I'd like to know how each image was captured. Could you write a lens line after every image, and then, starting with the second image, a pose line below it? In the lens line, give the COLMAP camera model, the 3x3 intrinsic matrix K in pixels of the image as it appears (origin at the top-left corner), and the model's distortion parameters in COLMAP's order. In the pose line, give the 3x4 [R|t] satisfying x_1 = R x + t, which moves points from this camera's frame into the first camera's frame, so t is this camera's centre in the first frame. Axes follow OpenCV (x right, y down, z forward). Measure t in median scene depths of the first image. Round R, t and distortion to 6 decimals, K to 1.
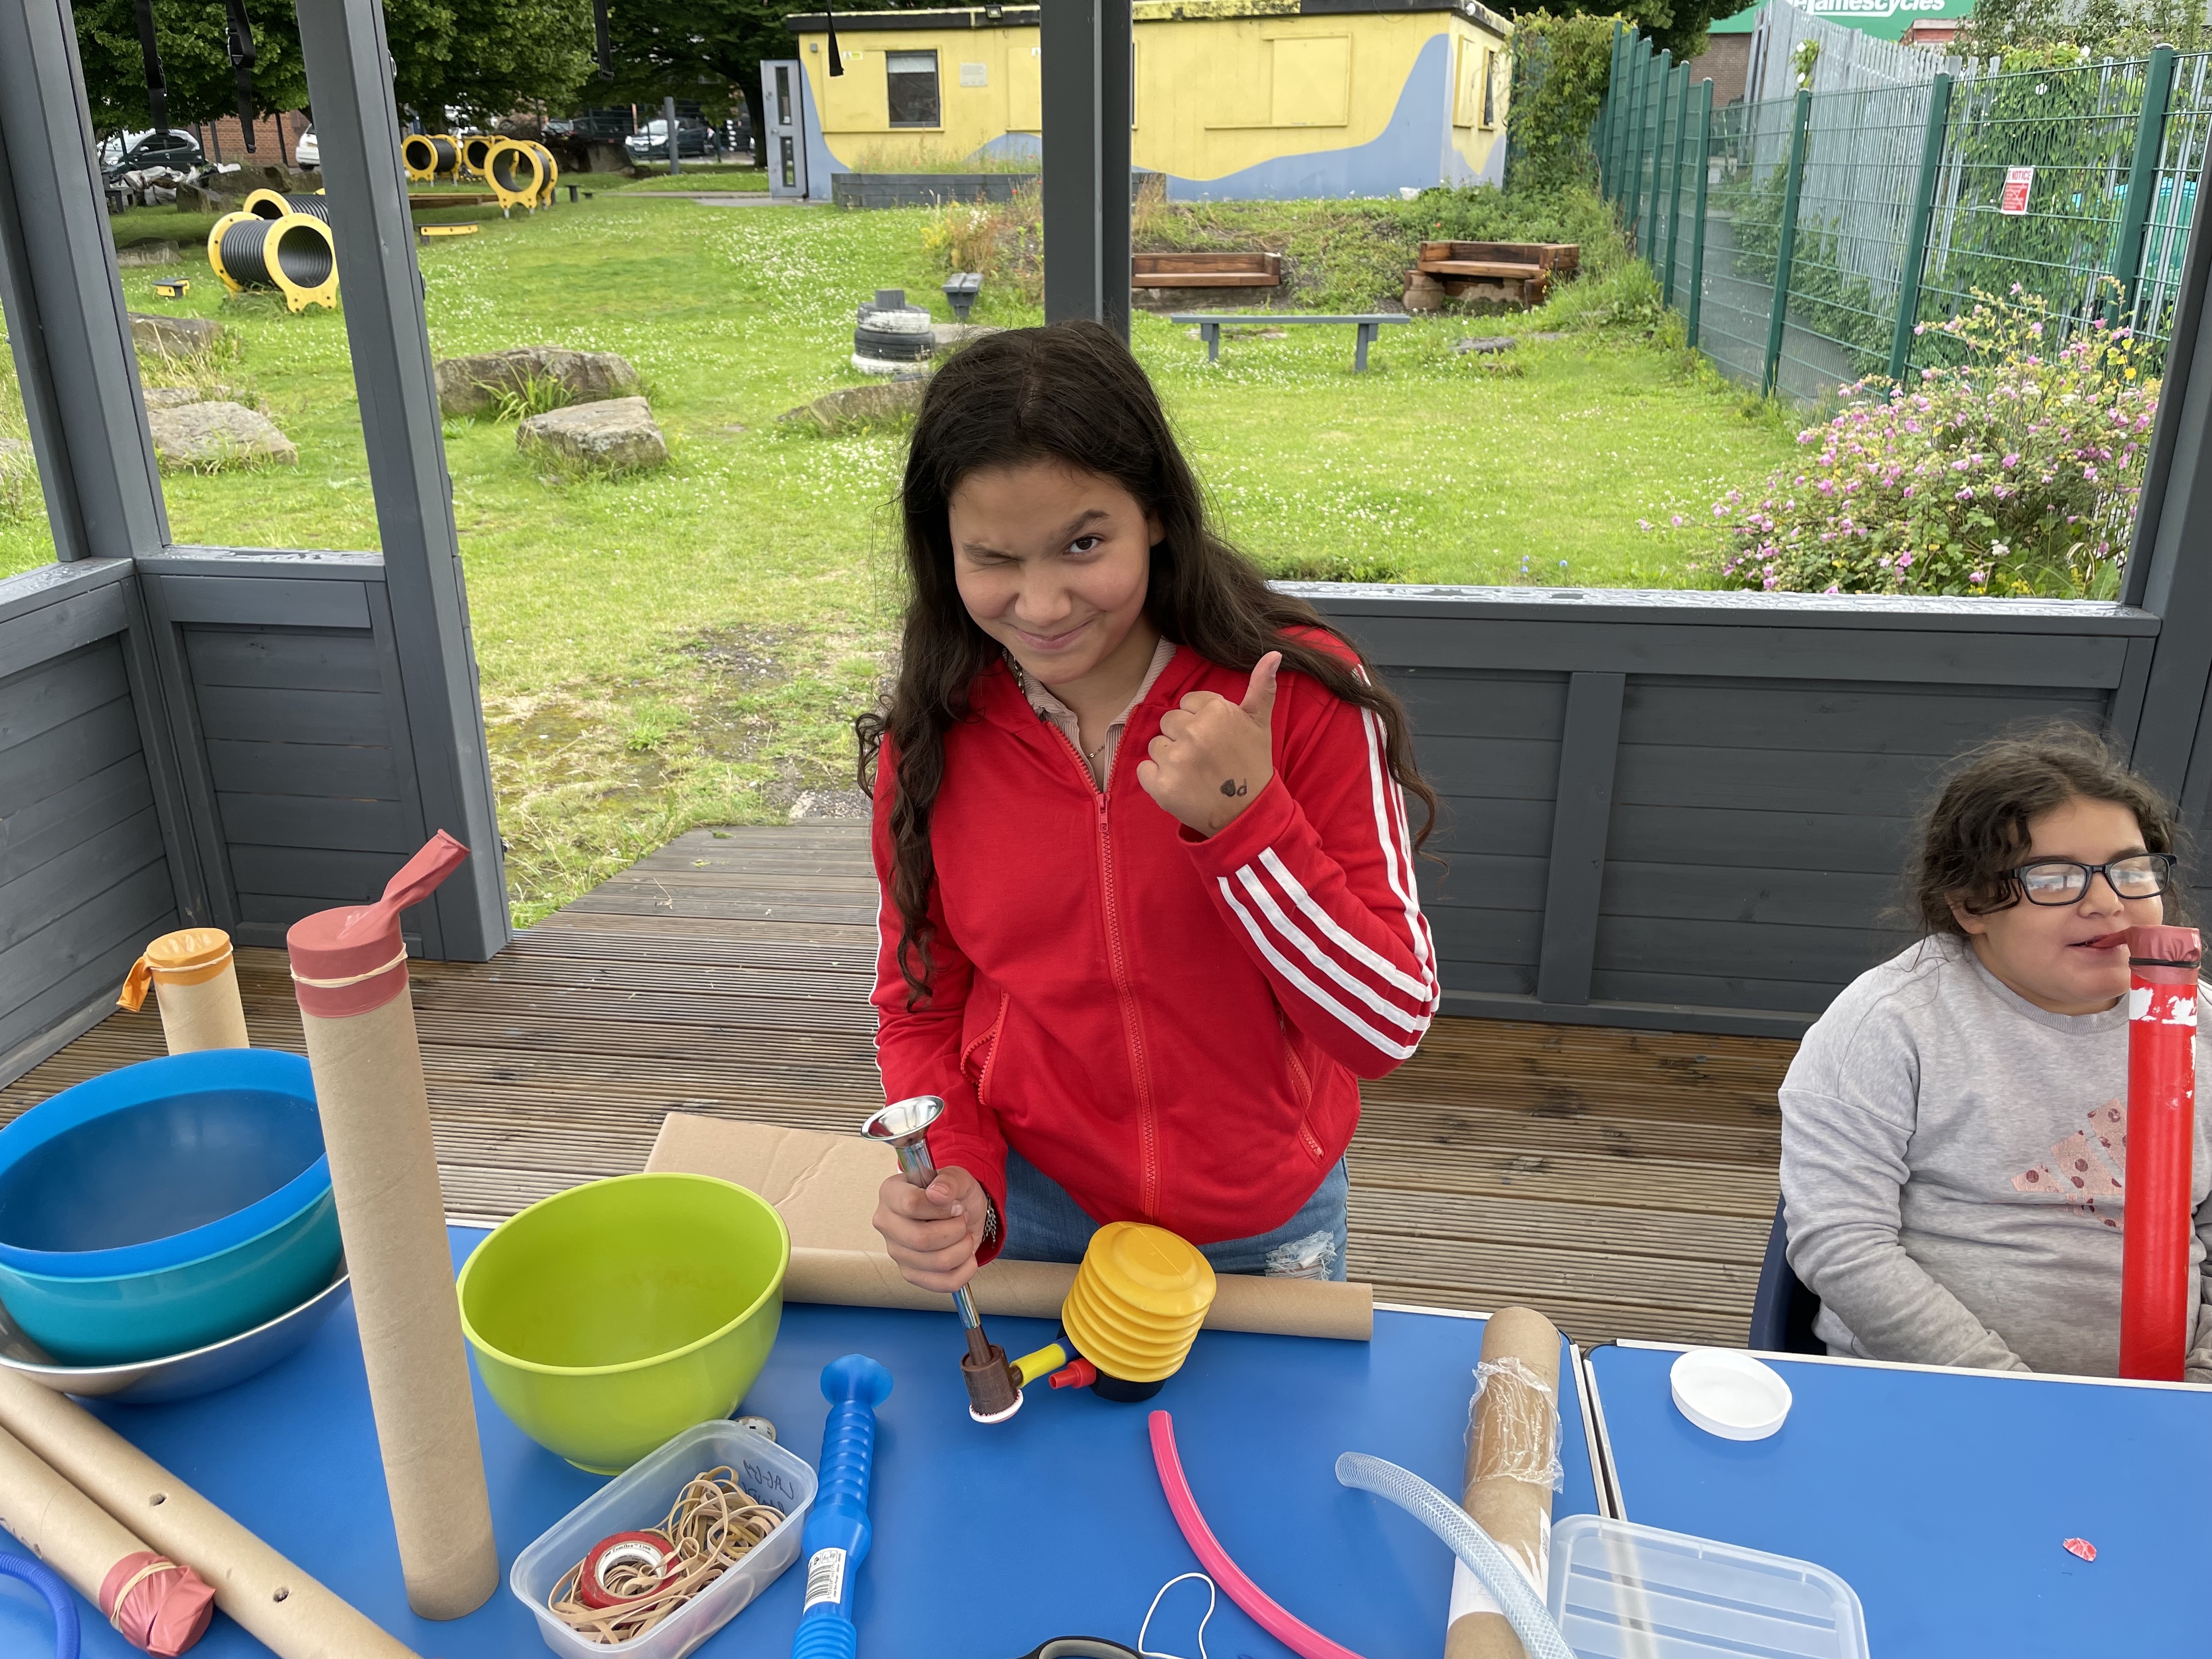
lens RADIAL K [[1654.5, 0, 1106.0], [0, 1654.5, 829.5], [0, 0, 1]] dist [0.103981, -0.155196]
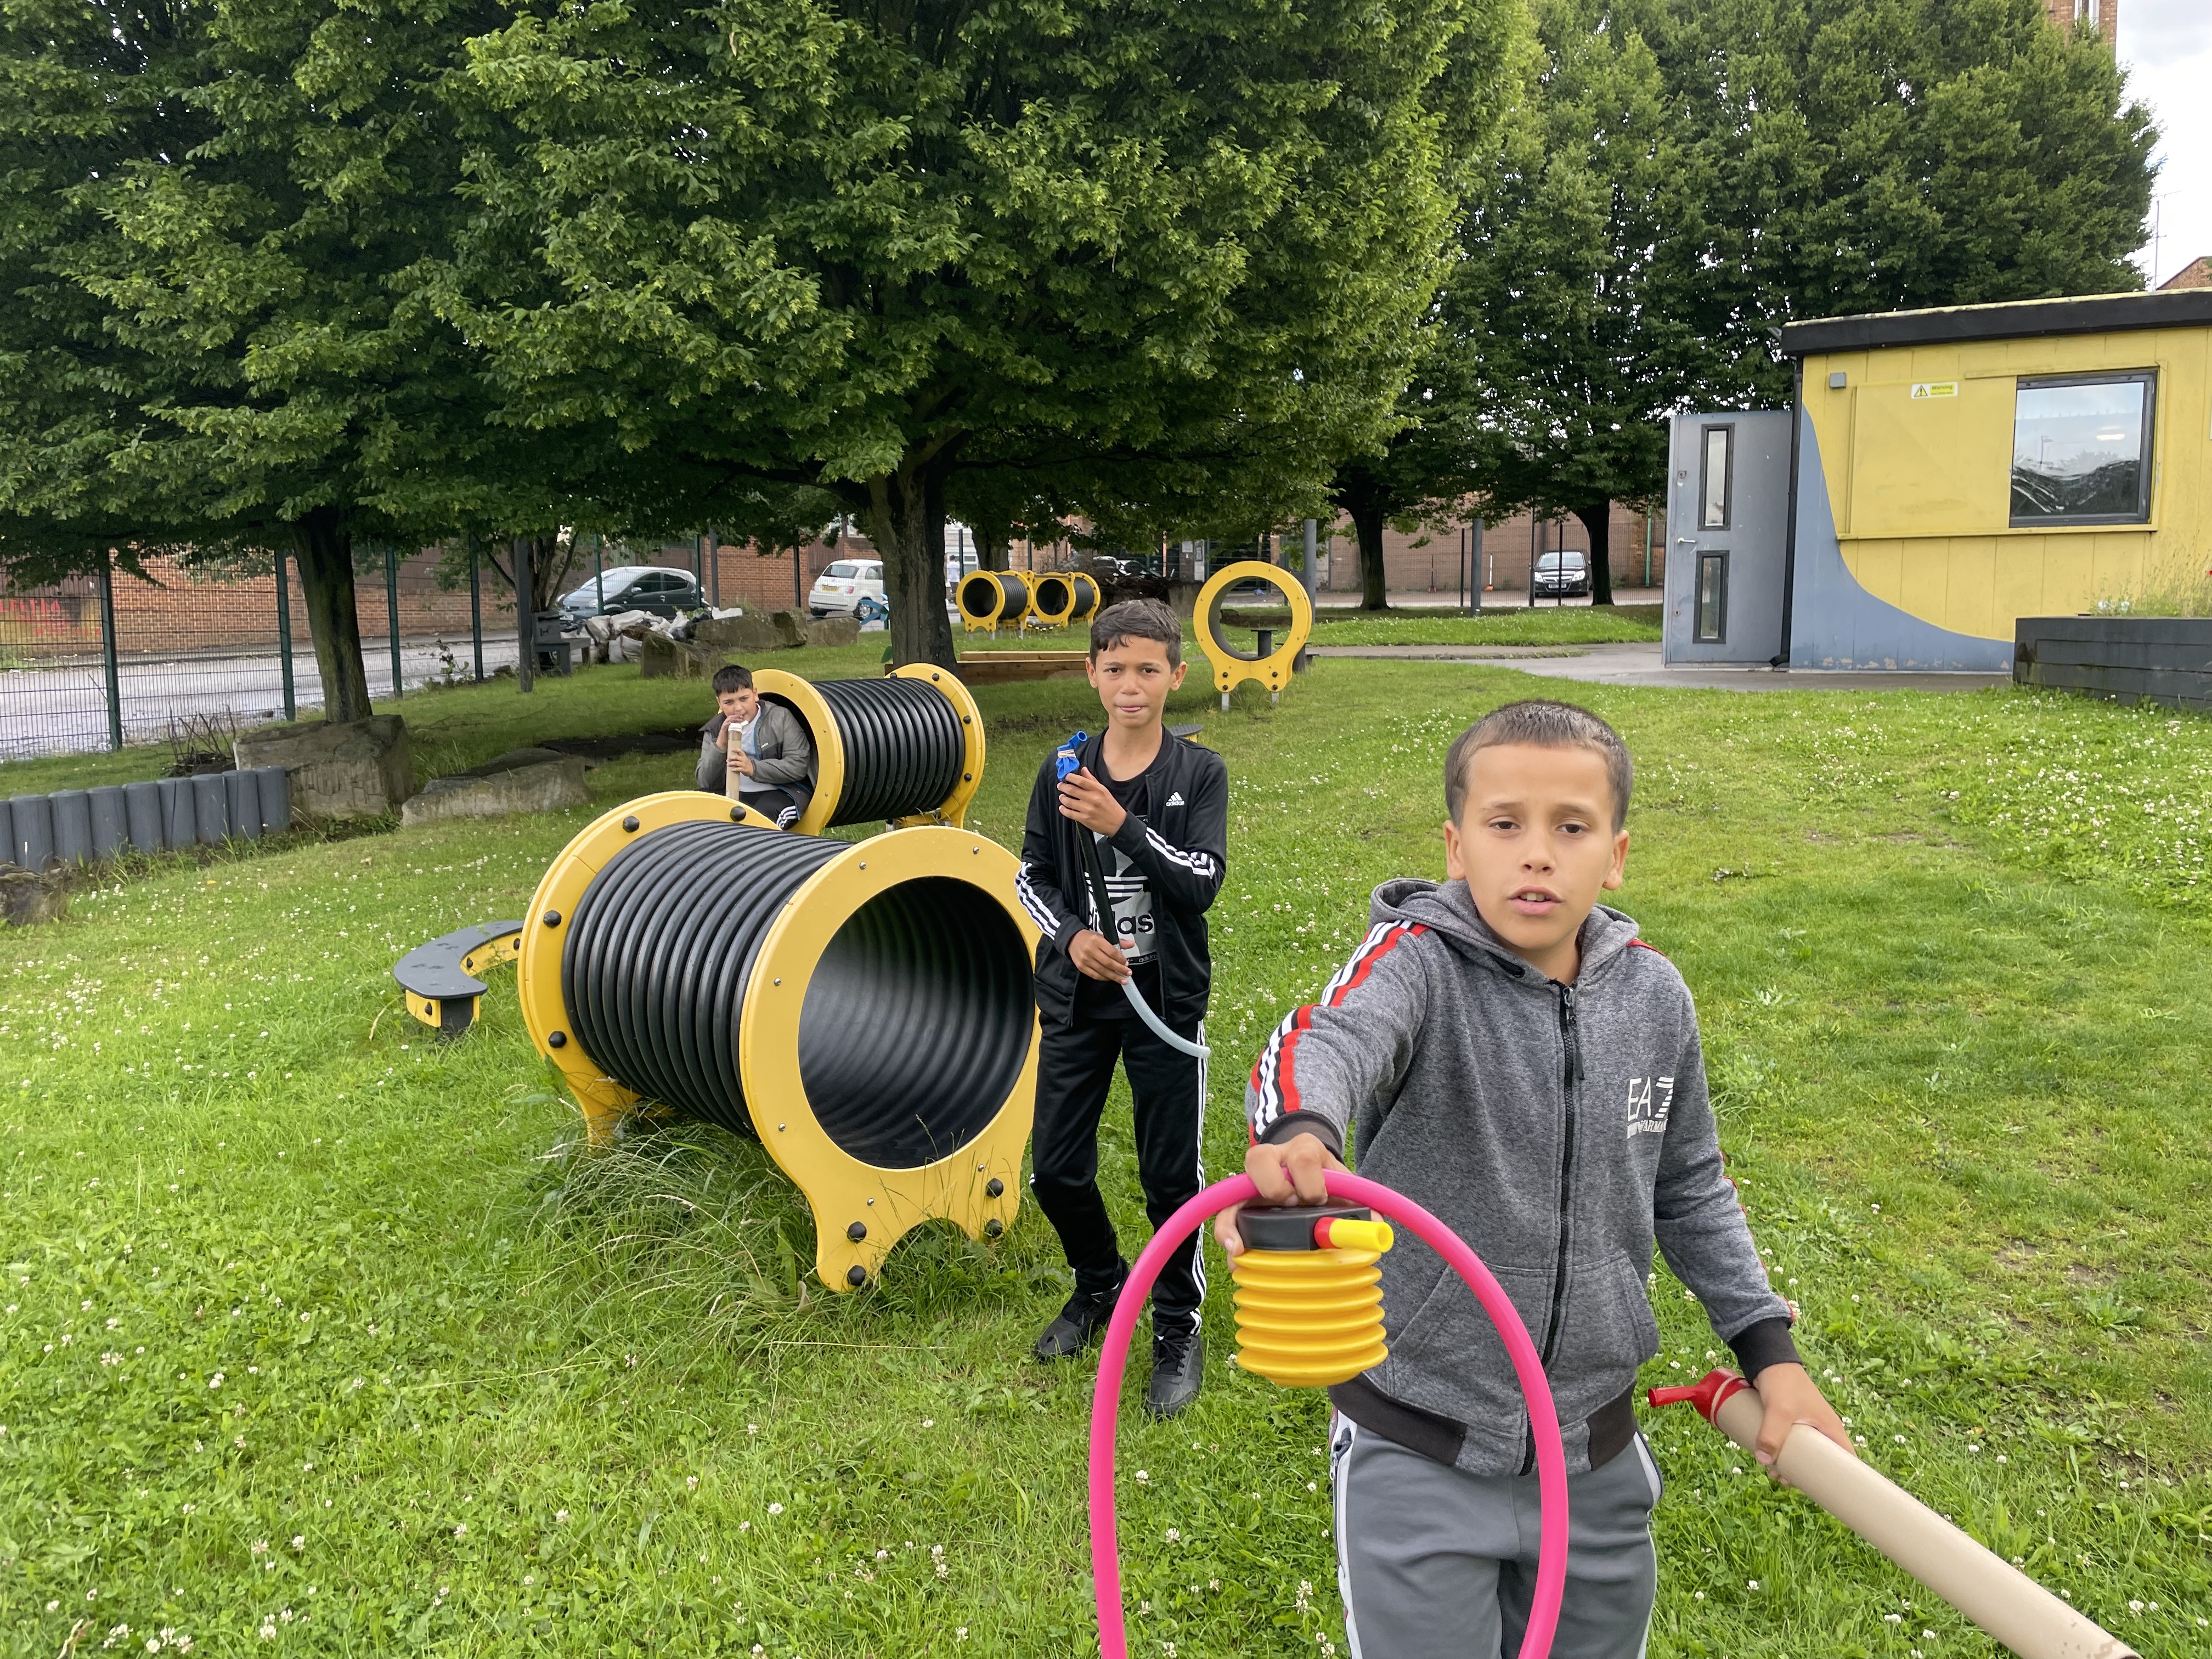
lens RADIAL K [[1662.4, 0, 1079.1], [0, 1662.4, 799.5], [0, 0, 1]] dist [0.010187, -0.003374]
pose [[0.968488, 0.025317, -0.247772, -0.218484], [-0.088821, 0.964518, -0.248628, -0.170119], [0.232686, 0.262801, 0.936372, 0.432669]]
